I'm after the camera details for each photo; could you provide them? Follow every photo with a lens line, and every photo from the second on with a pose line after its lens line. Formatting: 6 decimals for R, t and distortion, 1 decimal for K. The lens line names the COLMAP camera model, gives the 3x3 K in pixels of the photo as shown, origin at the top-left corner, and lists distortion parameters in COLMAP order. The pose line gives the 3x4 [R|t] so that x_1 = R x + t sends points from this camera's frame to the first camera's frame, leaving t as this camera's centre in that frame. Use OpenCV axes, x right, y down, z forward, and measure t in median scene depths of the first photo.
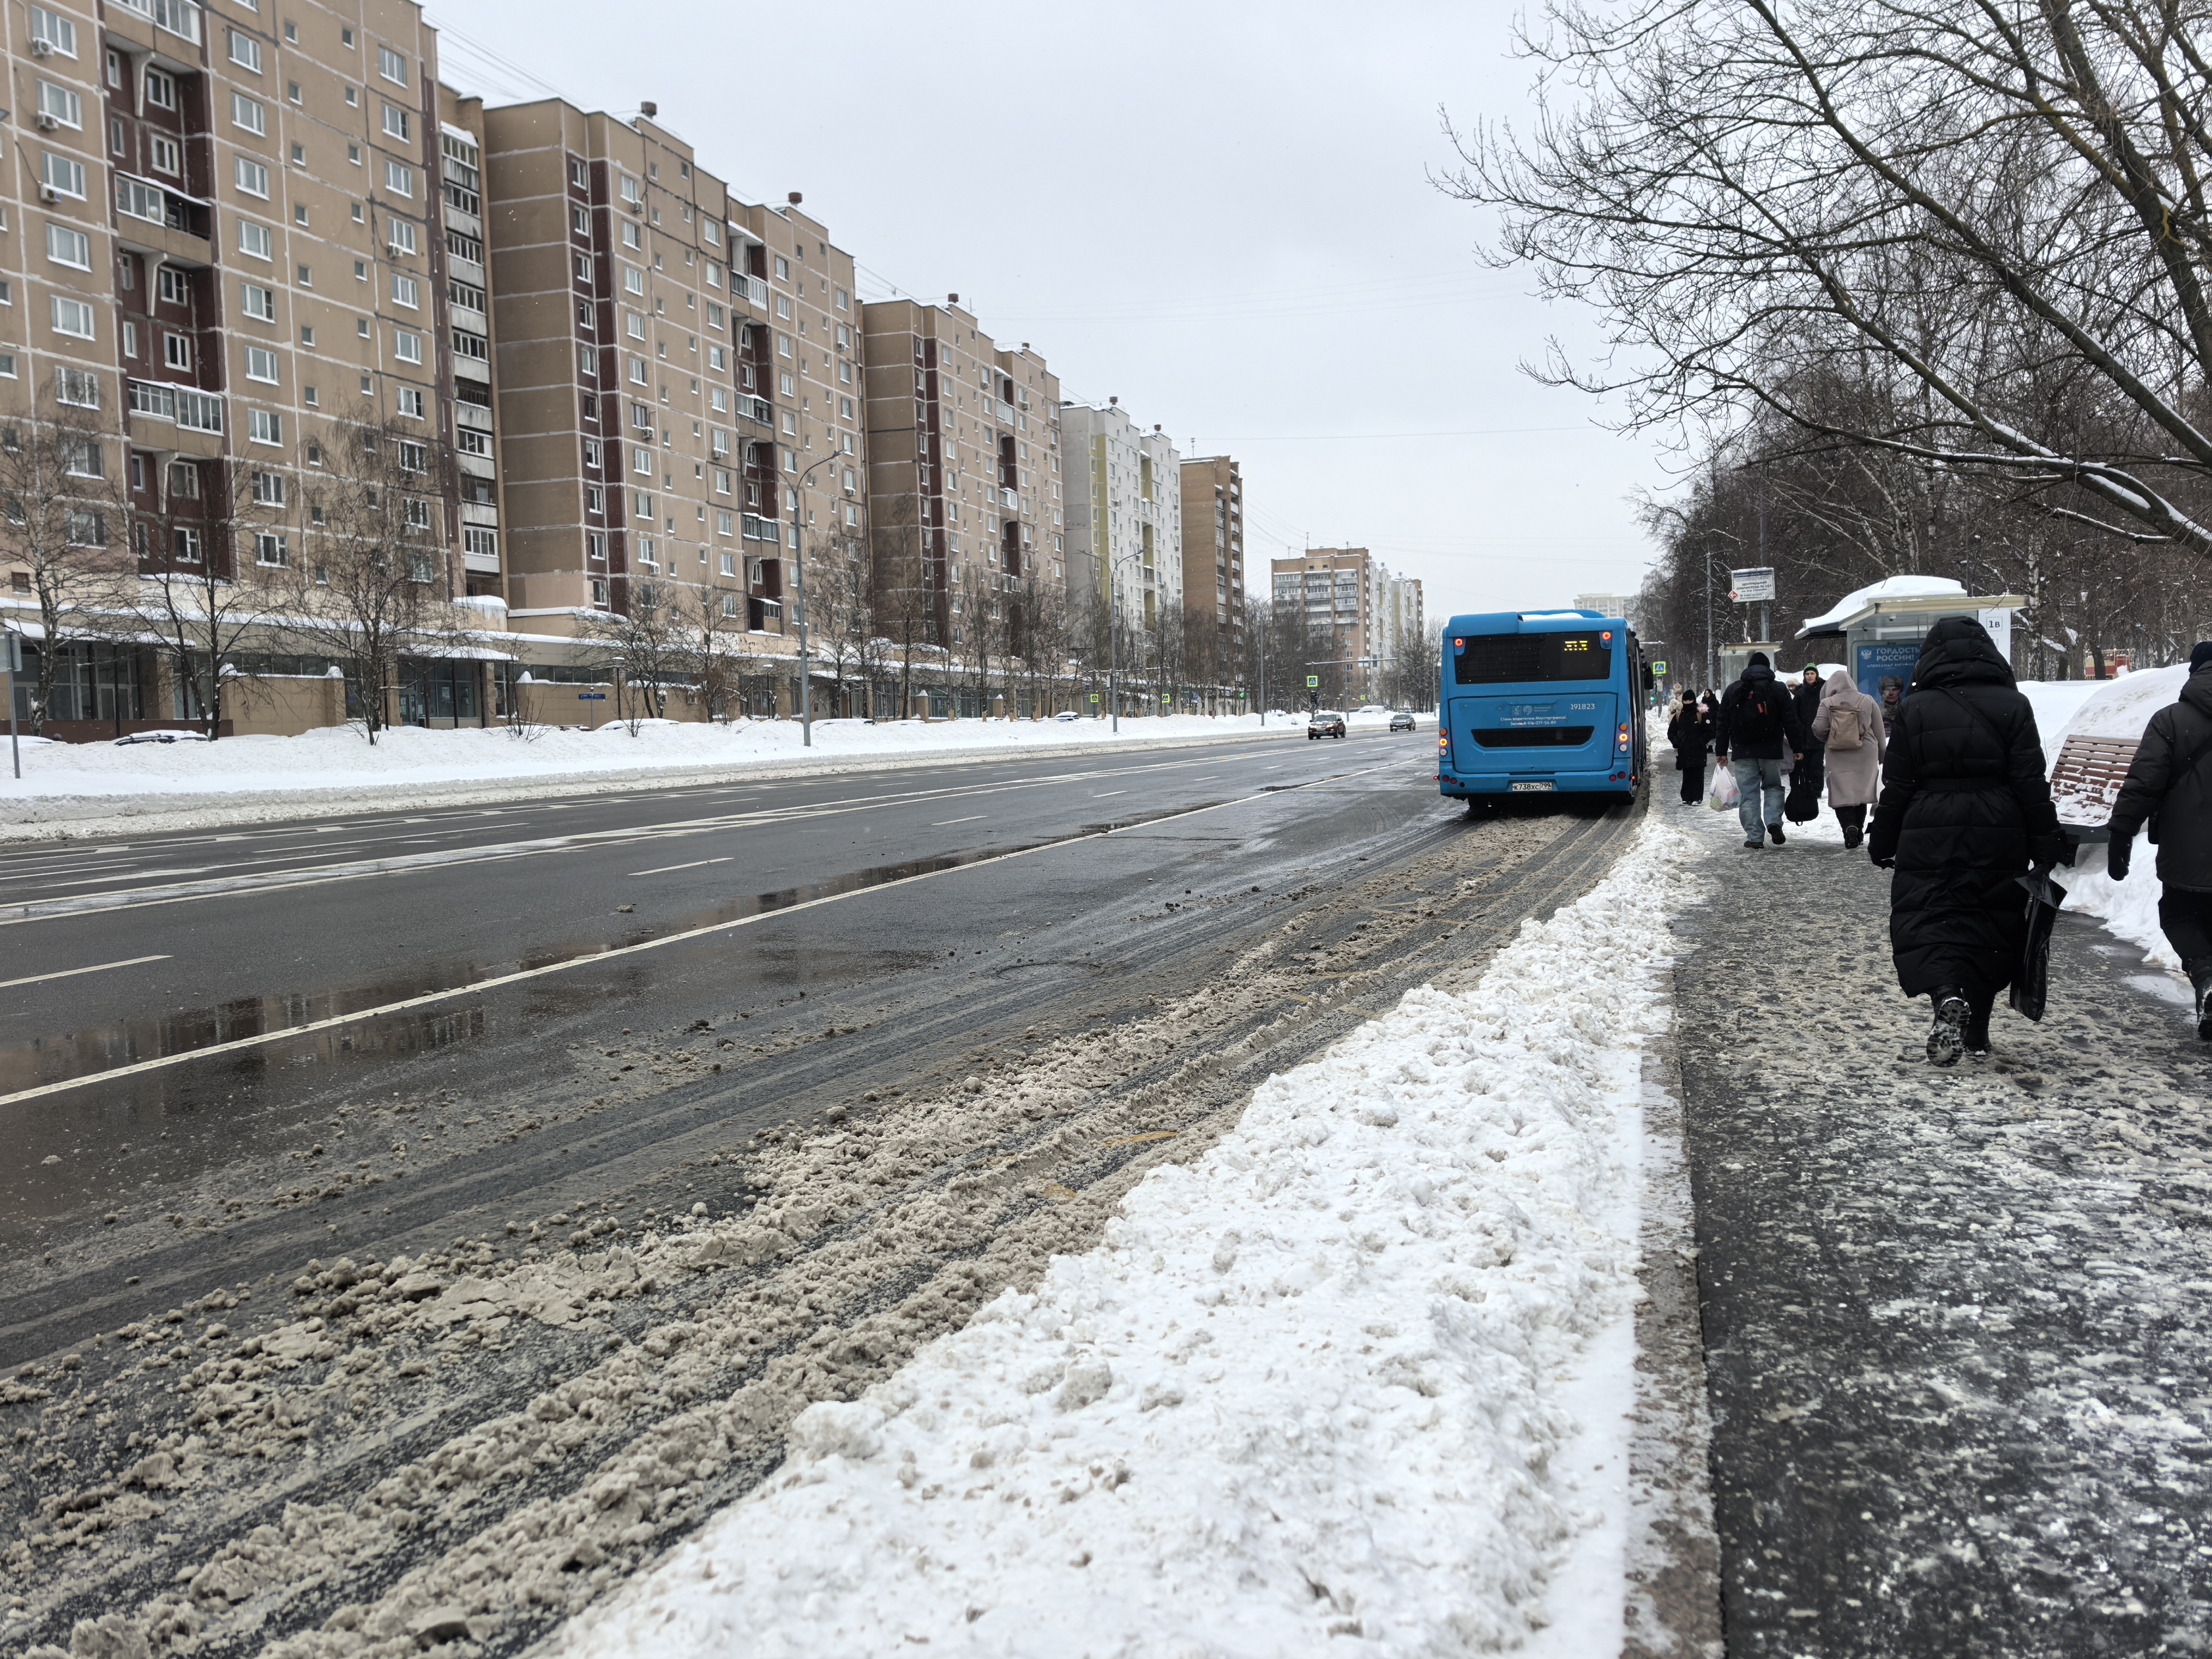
lens RADIAL K [[1748.0, 0, 1130.5], [0, 1748.0, 880.2], [0, 0, 1]] dist [0.032747, -0.044050]
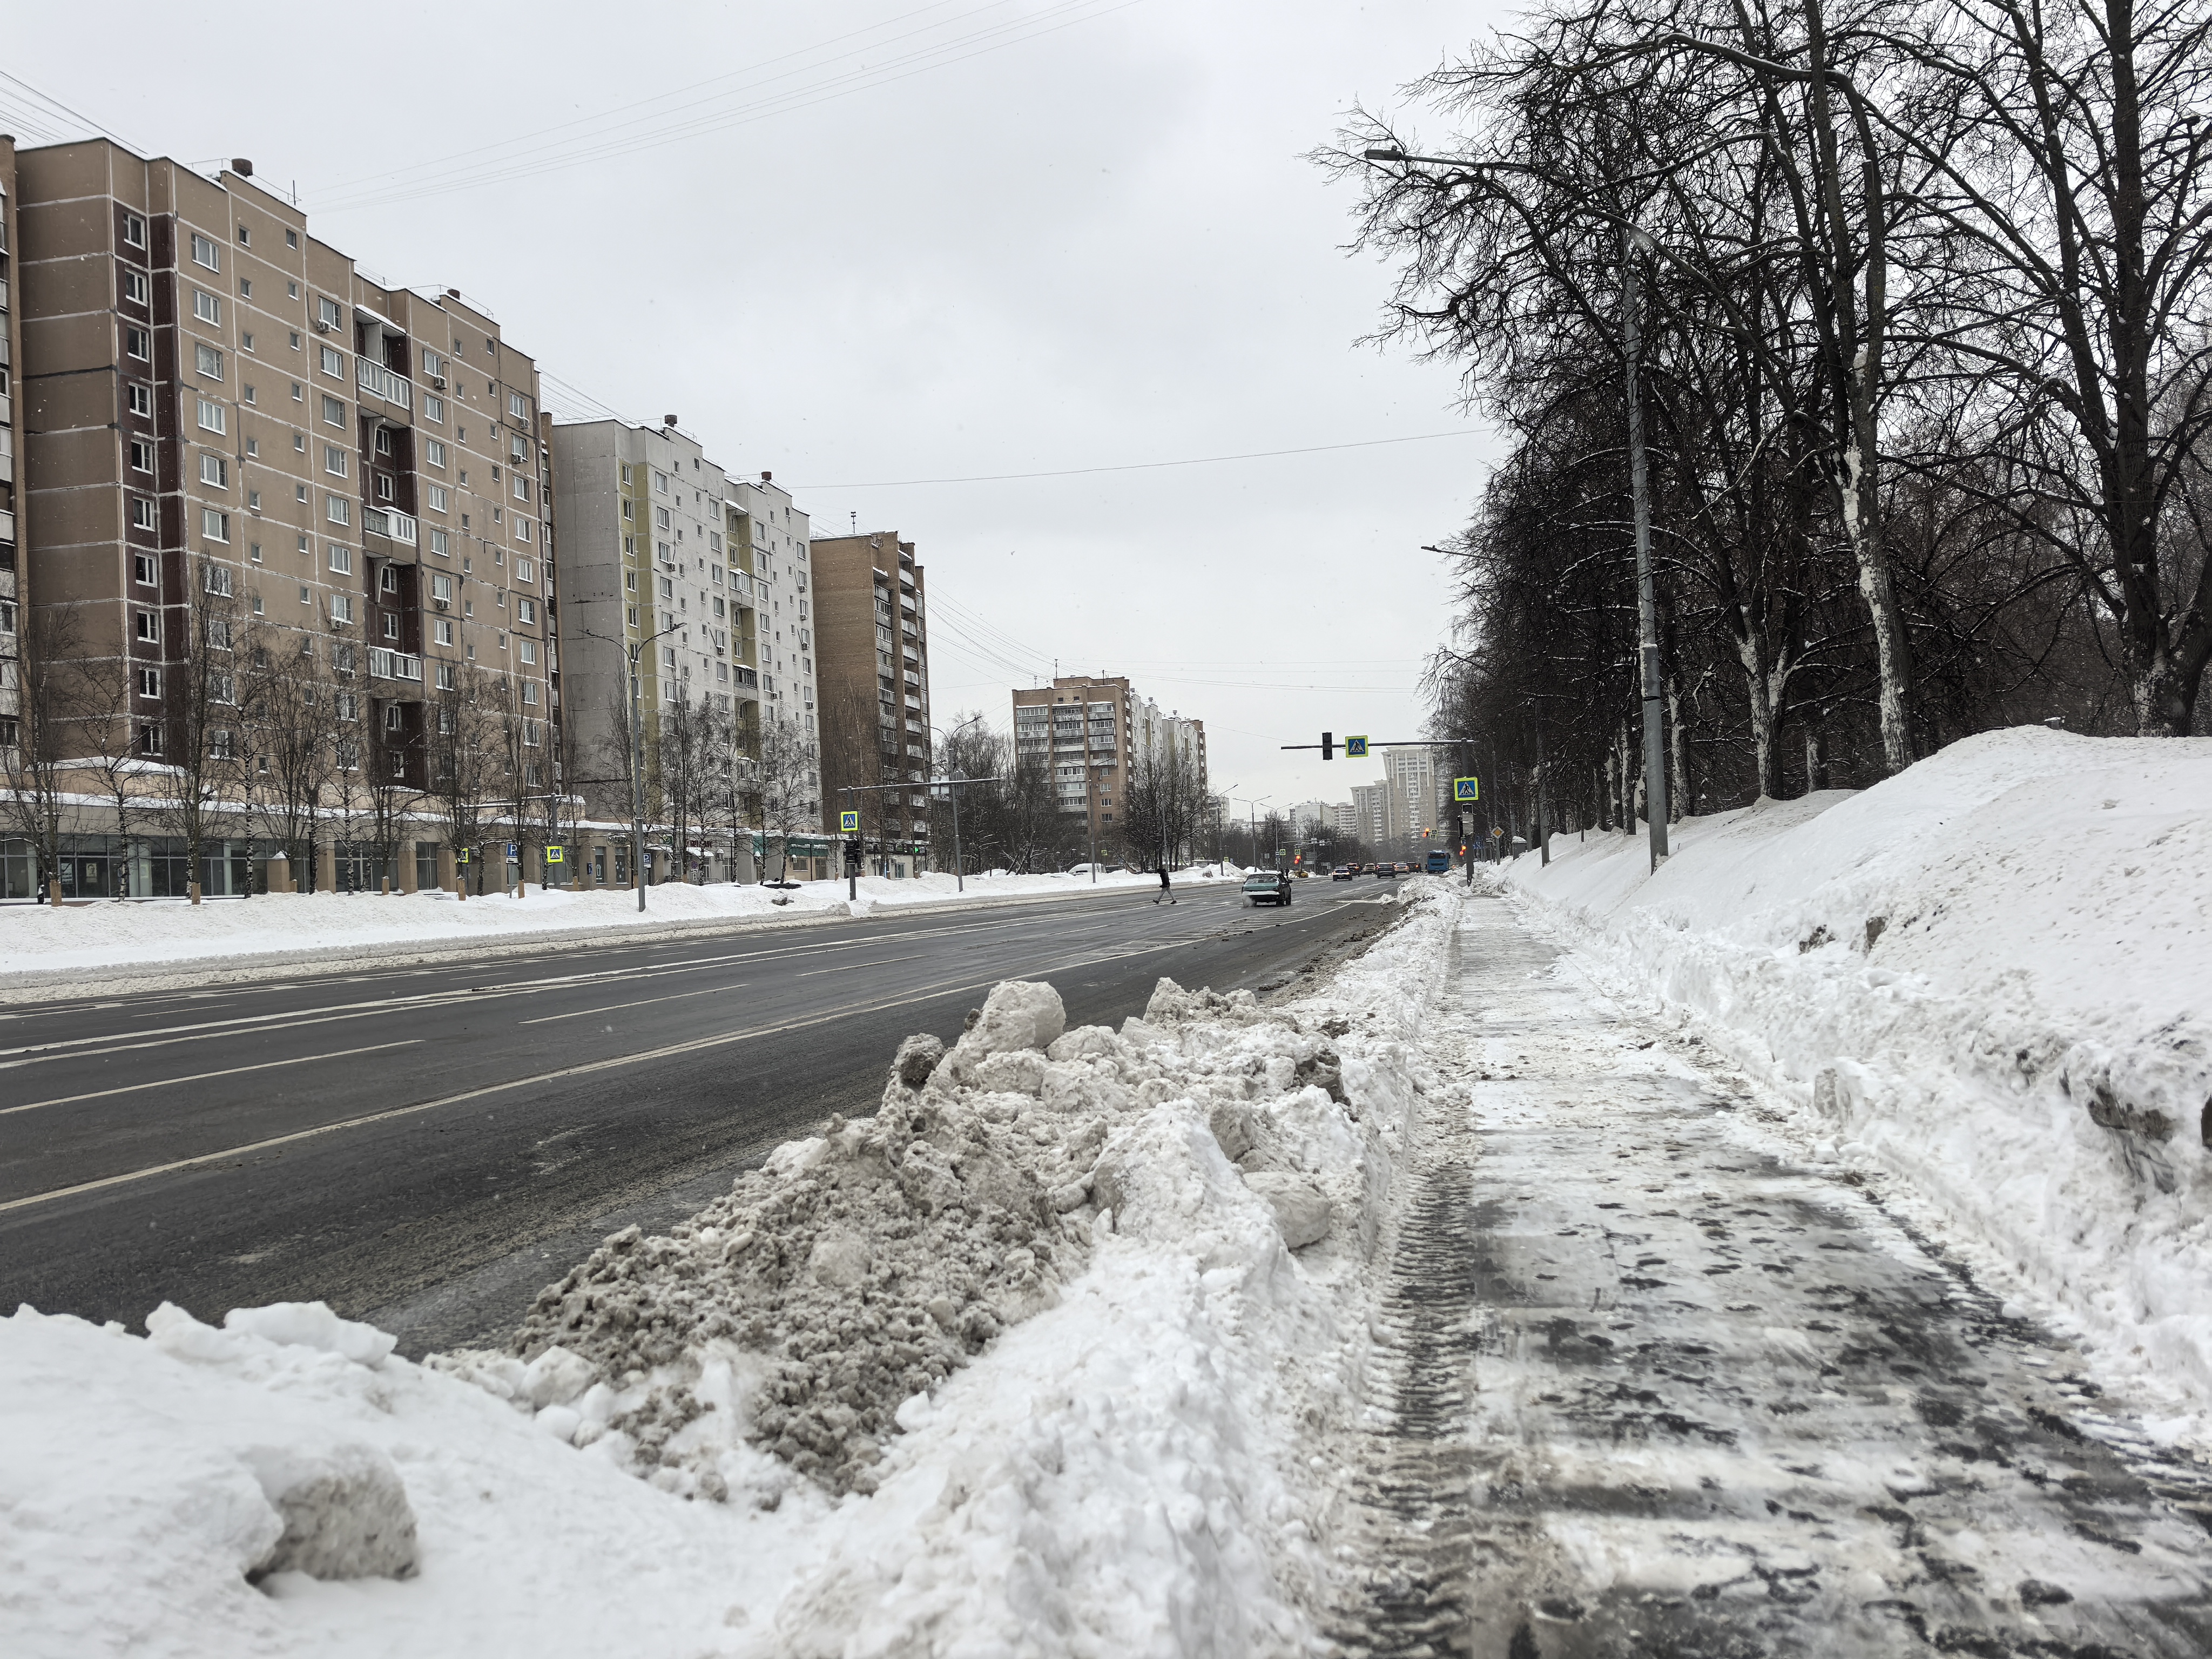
lens RADIAL K [[1737.3, 0, 1121.6], [0, 1737.3, 844.4], [0, 0, 1]] dist [-0.011249, -0.045657]
pose [[0.995508, -0.019105, 0.092725, 0.080103], [0.029465, 0.993307, -0.111686, -0.025477], [-0.089970, 0.113917, 0.989408, 0.275677]]
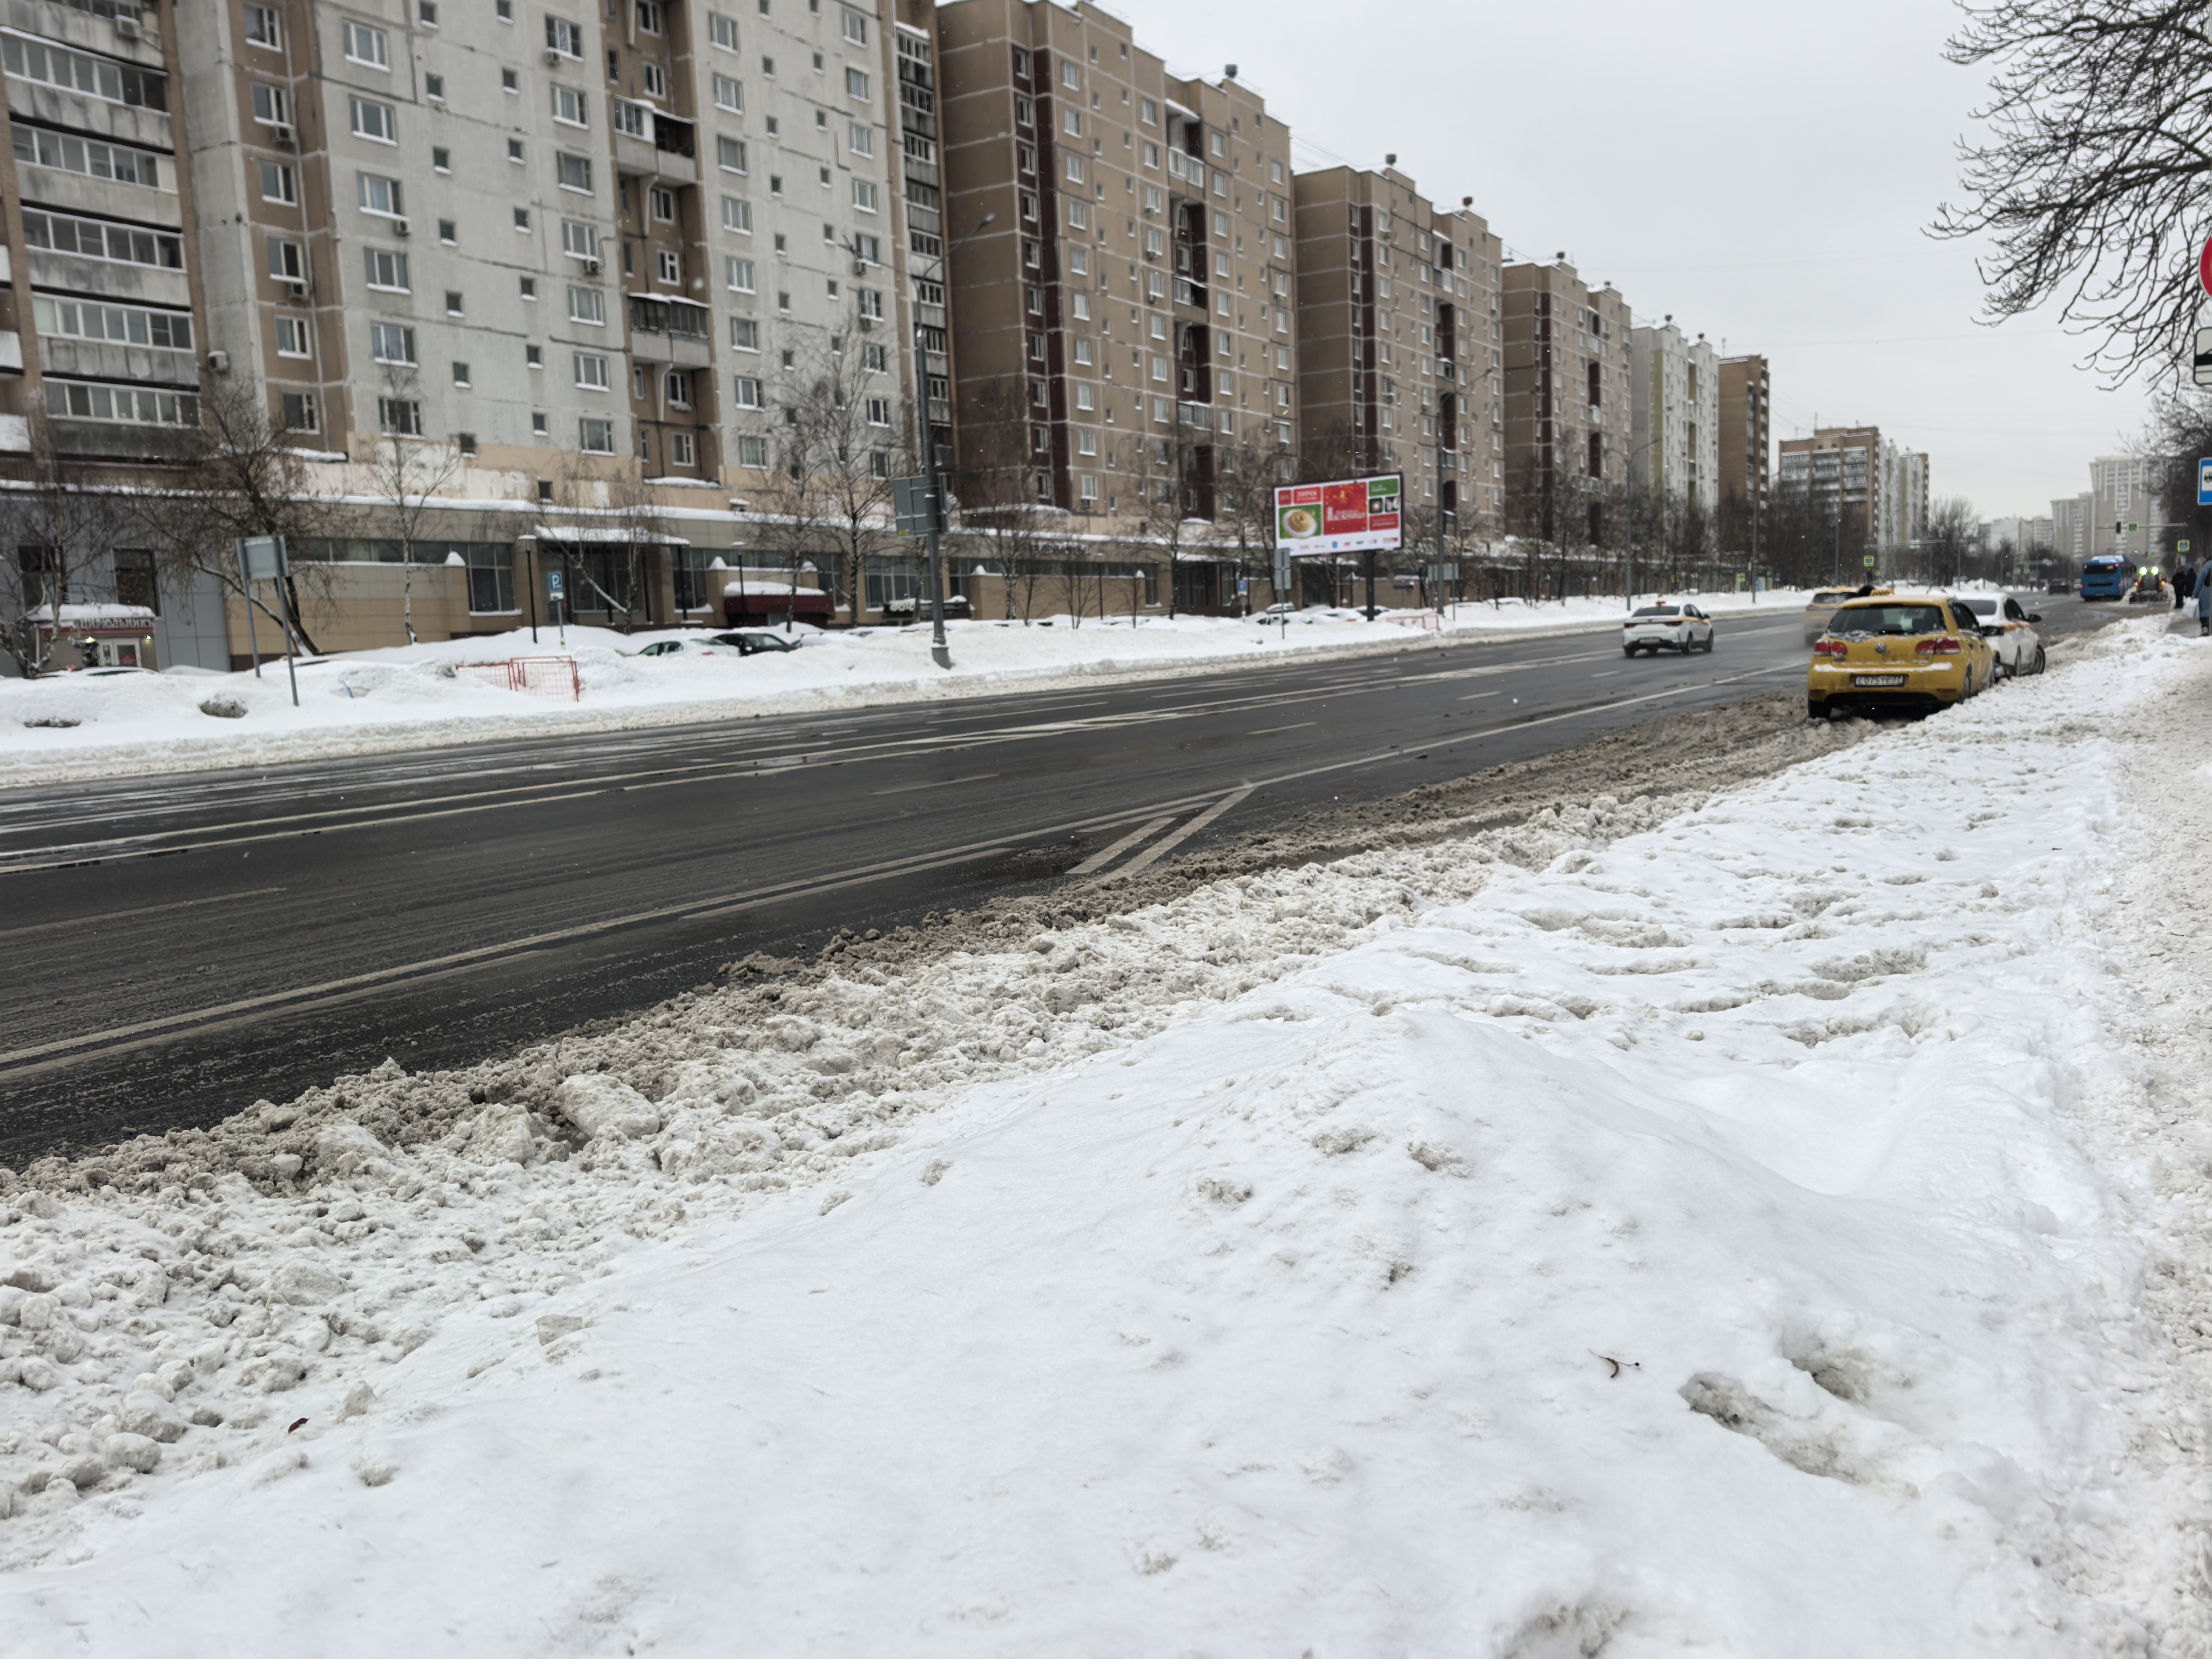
lens RADIAL K [[1799.5, 0, 1195.5], [0, 1799.5, 843.6], [0, 0, 1]] dist [0.025724, -0.011533]
pose [[0.978890, 0.009021, -0.204189, -0.055315], [-0.000719, 0.999171, 0.040696, 0.017664], [0.204387, -0.039690, 0.978085, -0.188863]]
